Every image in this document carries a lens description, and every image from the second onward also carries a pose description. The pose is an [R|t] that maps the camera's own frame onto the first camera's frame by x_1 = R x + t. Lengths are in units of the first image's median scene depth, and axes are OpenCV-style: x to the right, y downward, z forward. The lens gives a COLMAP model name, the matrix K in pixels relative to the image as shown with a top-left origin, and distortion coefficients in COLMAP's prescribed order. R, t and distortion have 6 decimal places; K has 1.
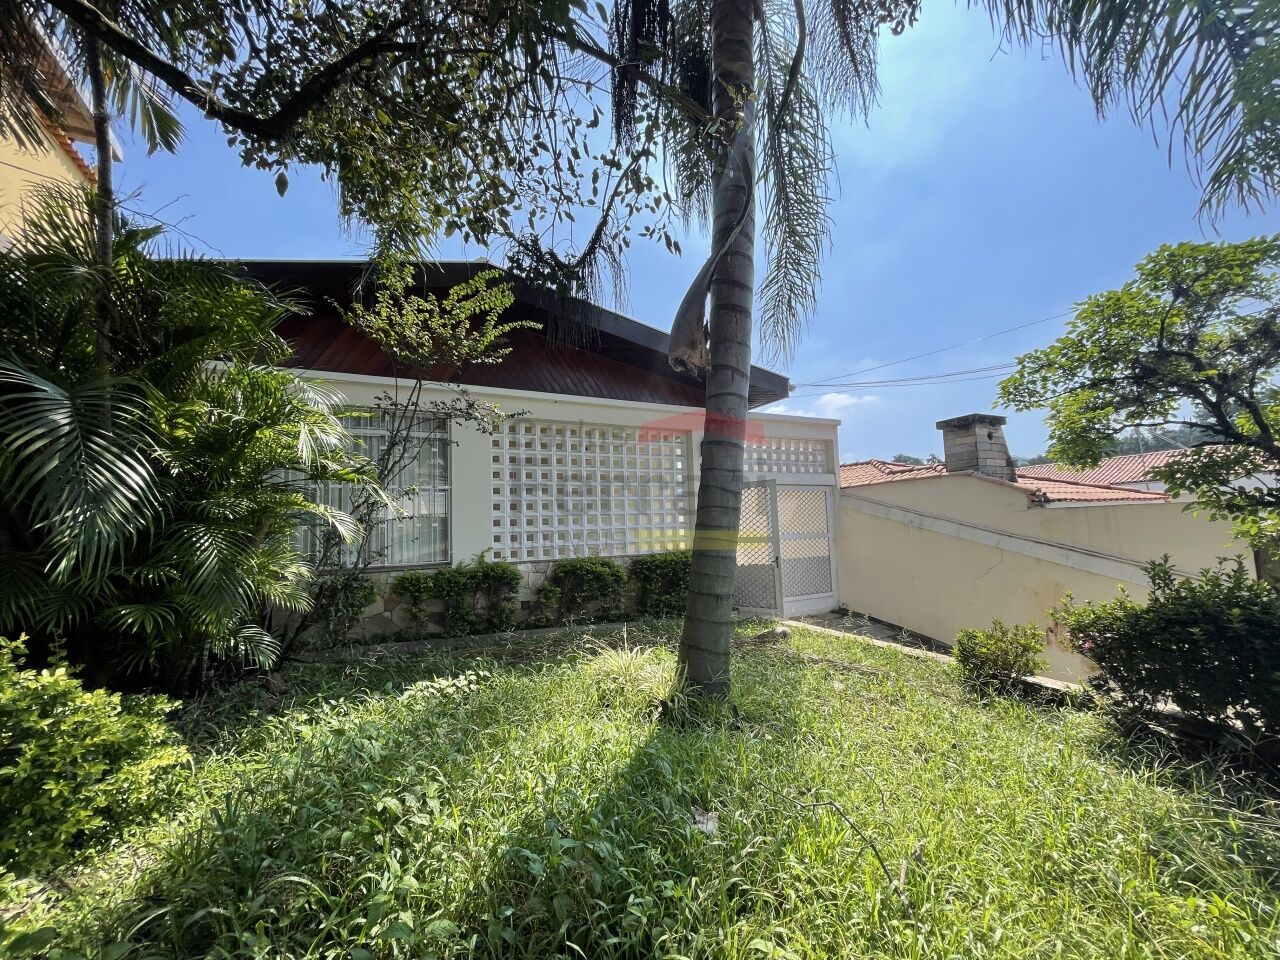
lens RADIAL K [[513.5, 0, 640.4], [0, 513.5, 476.5], [0, 0, 1]] dist [0.001954, -0.000112]
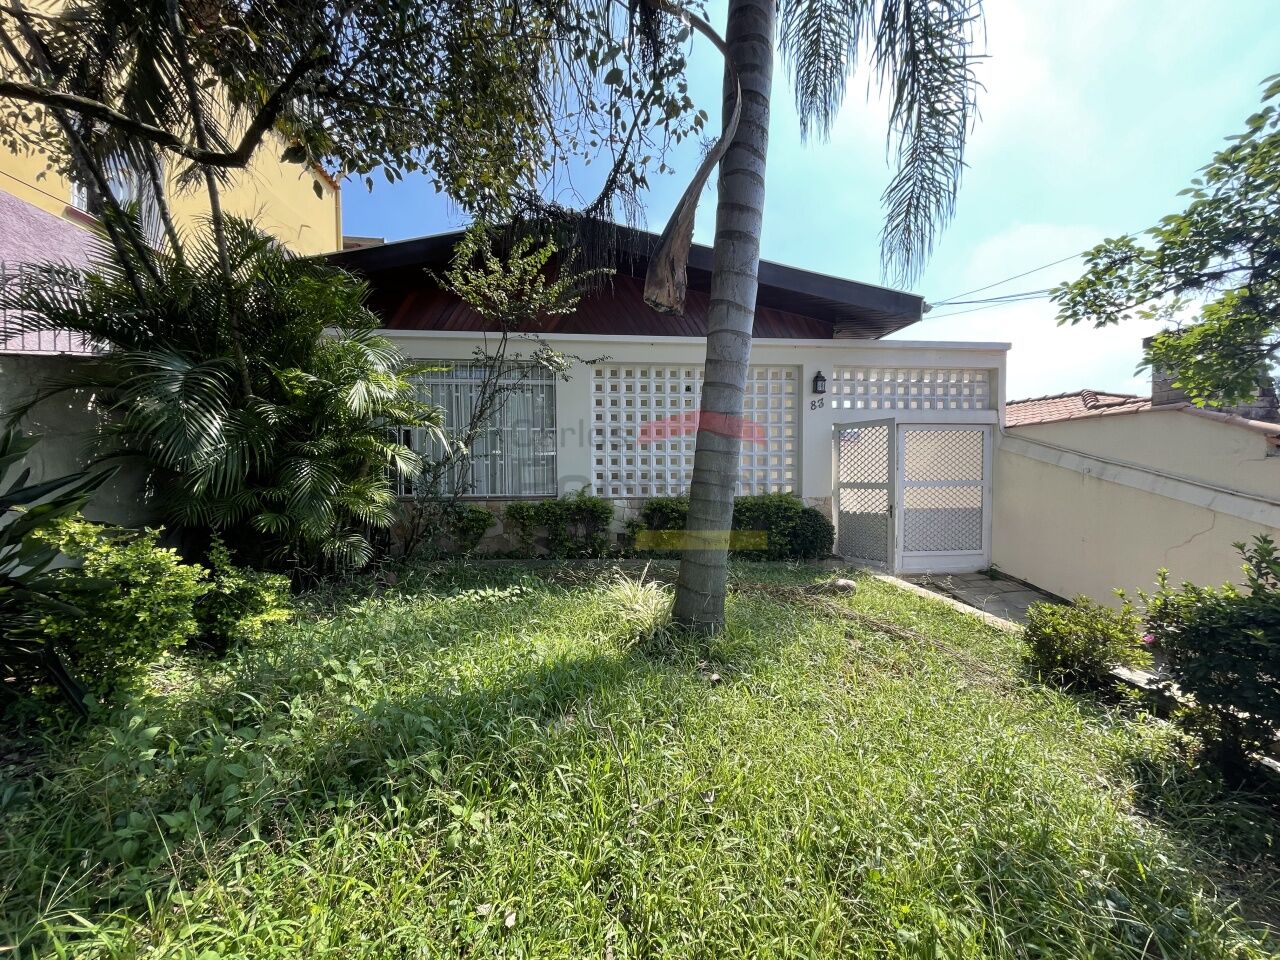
lens RADIAL K [[513.5, 0, 637.9], [0, 513.5, 478.3], [0, 0, 1]] dist [0.001954, -0.000112]
pose [[0.930697, 0.031859, -0.364402, 0.248651], [0.013000, 0.992690, 0.119993, -0.004822], [0.365561, -0.116415, 0.923479, 0.025925]]
